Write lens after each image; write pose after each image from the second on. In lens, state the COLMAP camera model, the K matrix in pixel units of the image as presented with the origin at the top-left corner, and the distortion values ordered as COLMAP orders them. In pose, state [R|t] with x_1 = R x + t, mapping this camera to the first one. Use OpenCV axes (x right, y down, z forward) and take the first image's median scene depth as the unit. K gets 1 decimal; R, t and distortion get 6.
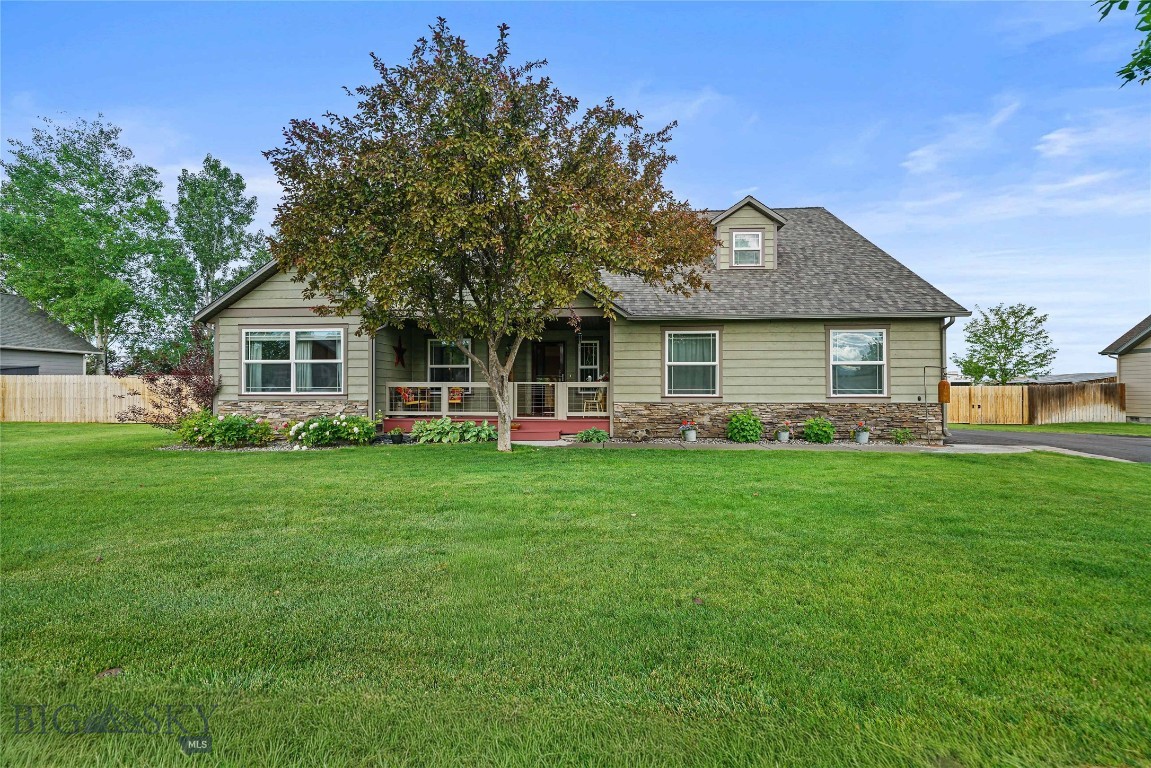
lens RADIAL K [[501.4, 0, 574.9], [0, 501.4, 379.3], [0, 0, 1]] dist [0.012983, 0.000065]
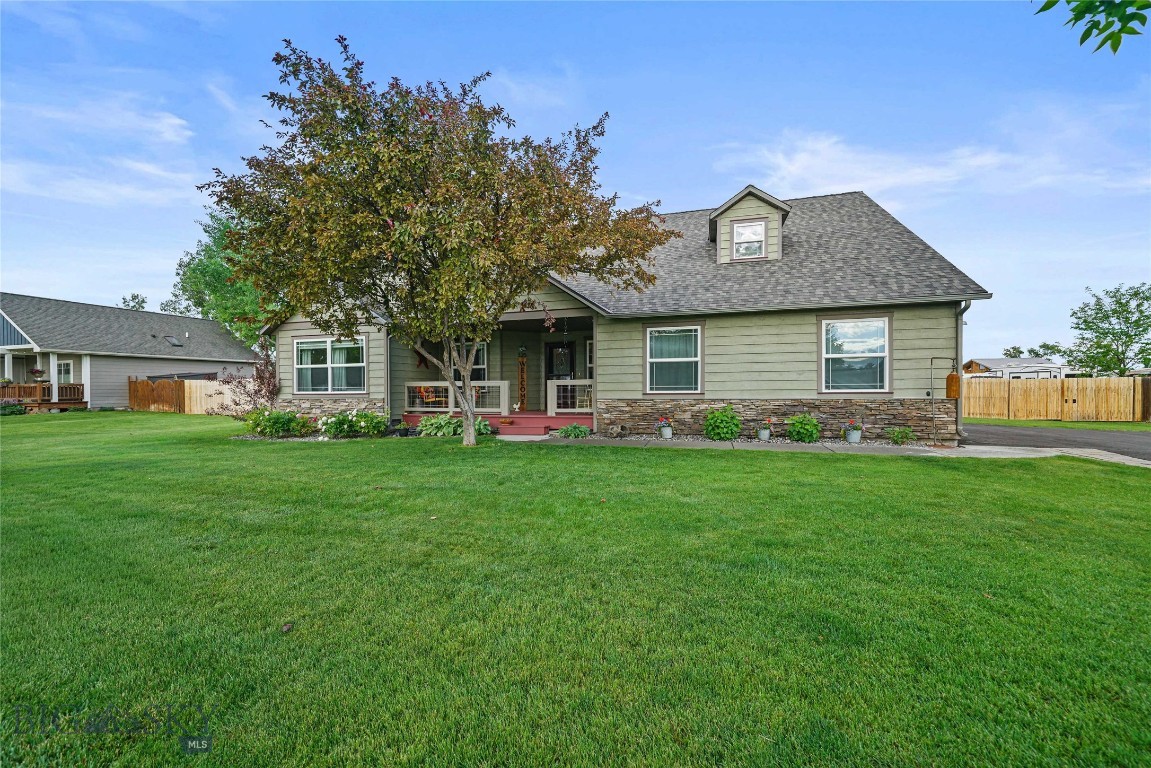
lens RADIAL K [[451.6, 0, 569.4], [0, 451.6, 387.0], [0, 0, 1]] dist [-0.002723, -0.000061]
pose [[0.976938, -0.009440, -0.213313, 0.221360], [0.014024, 0.999702, 0.019987, 0.001399], [0.213061, -0.022518, 0.976779, 0.081761]]
